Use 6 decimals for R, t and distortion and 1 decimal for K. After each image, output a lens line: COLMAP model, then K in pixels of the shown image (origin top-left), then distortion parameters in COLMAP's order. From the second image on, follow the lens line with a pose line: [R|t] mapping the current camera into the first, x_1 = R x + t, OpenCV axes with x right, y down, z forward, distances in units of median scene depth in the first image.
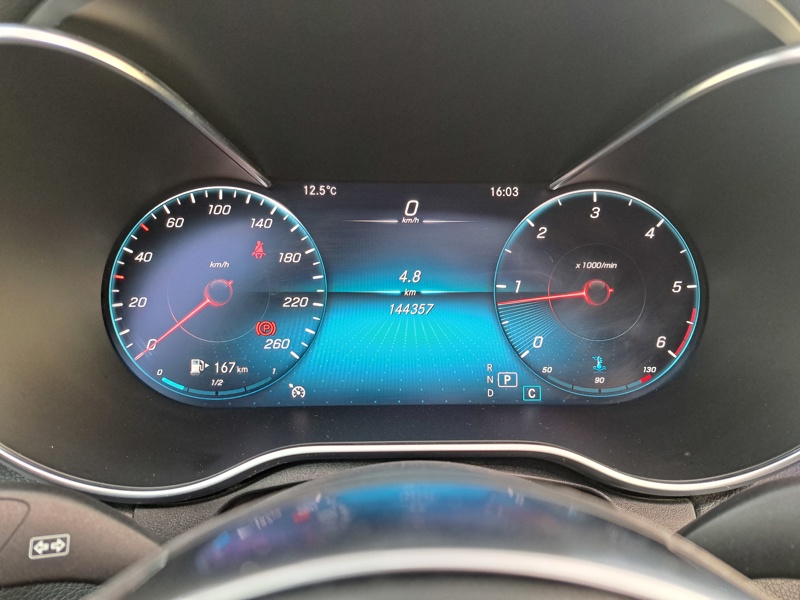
lens RADIAL K [[591.1, 0, 425.8], [0, 591.1, 305.2], [0, 0, 1]] dist [0.066342, -0.050807]
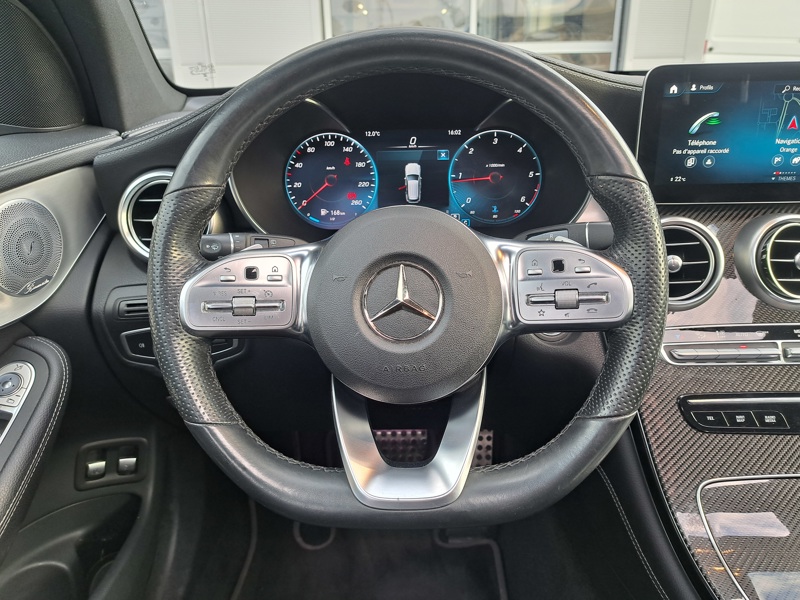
lens RADIAL K [[591.1, 0, 412.9], [0, 591.1, 290.0], [0, 0, 1]] dist [0.066342, -0.050807]
pose [[0.998746, -0.007290, -0.049539, 0.083886], [0.014996, 0.987483, 0.157011, 0.042366], [0.047774, -0.157557, 0.986354, -1.326544]]
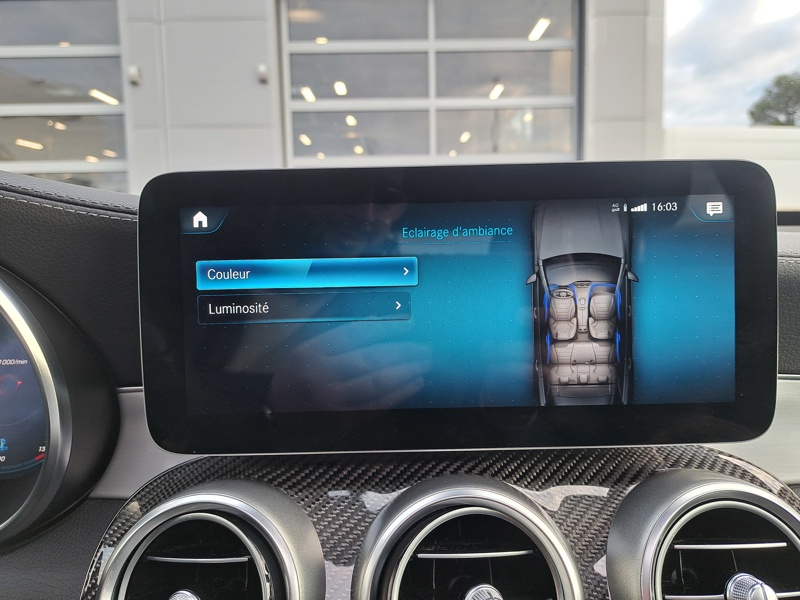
lens RADIAL K [[591.1, 0, 405.6], [0, 591.1, 299.5], [0, 0, 1]] dist [0.066342, -0.050807]
pose [[0.997573, -0.029226, -0.063194, 1.188625], [0.023328, 0.995473, -0.092141, -0.062156], [0.065600, 0.090443, 0.993739, -0.185403]]
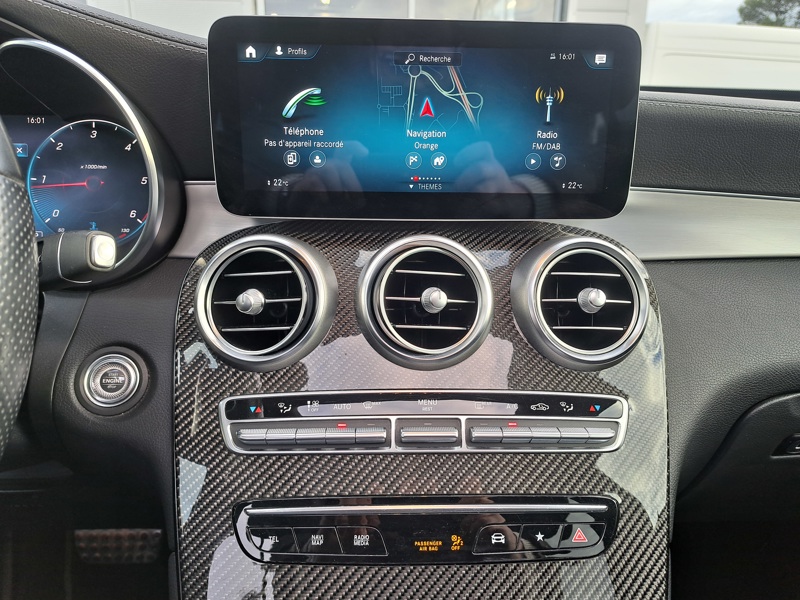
lens RADIAL K [[591.1, 0, 404.5], [0, 591.1, 296.9], [0, 0, 1]] dist [0.066342, -0.050807]
pose [[0.999825, 0.004534, -0.018129, 1.187450], [-0.003186, 0.997275, 0.073710, 0.167376], [0.018413, -0.073639, 0.997115, -0.666142]]
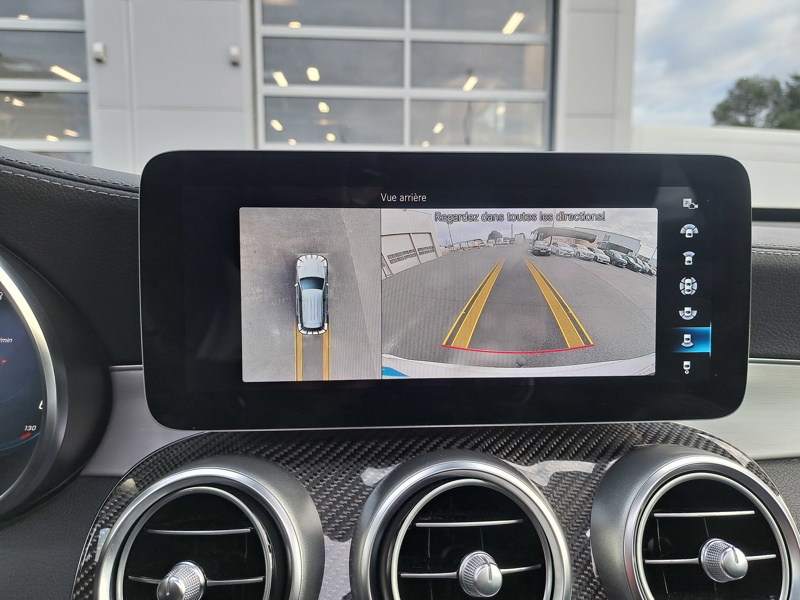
lens RADIAL K [[591.1, 0, 412.6], [0, 591.1, 295.3], [0, 0, 1]] dist [0.066342, -0.050807]
pose [[0.999891, -0.014607, -0.002038, 1.145892], [0.014393, 0.996584, -0.081324, -0.046600], [0.003219, 0.081286, 0.996686, -0.216957]]
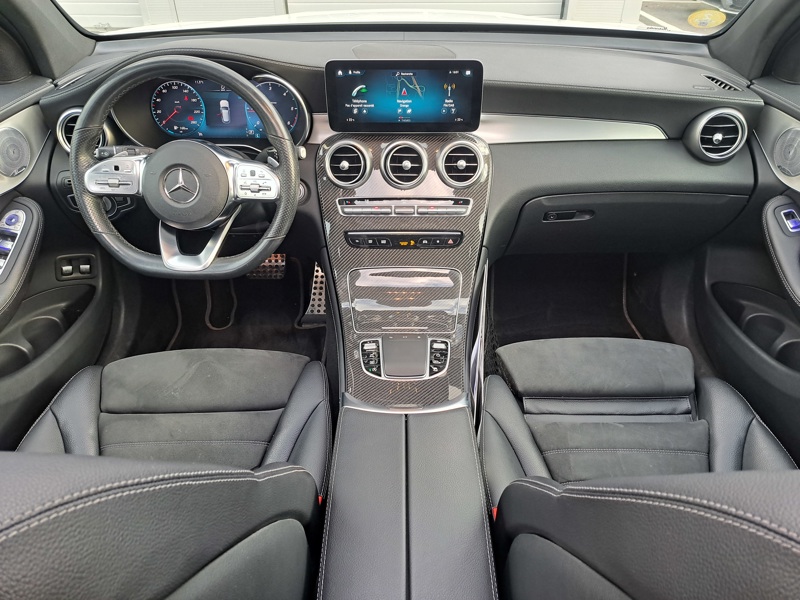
lens RADIAL K [[591.1, 0, 415.3], [0, 591.1, 297.5], [0, 0, 1]] dist [0.066342, -0.050807]
pose [[0.999405, 0.014651, -0.031216, 1.417066], [-0.001191, 0.919372, 0.393387, -0.448480], [0.034463, -0.393116, 0.918843, -3.209610]]
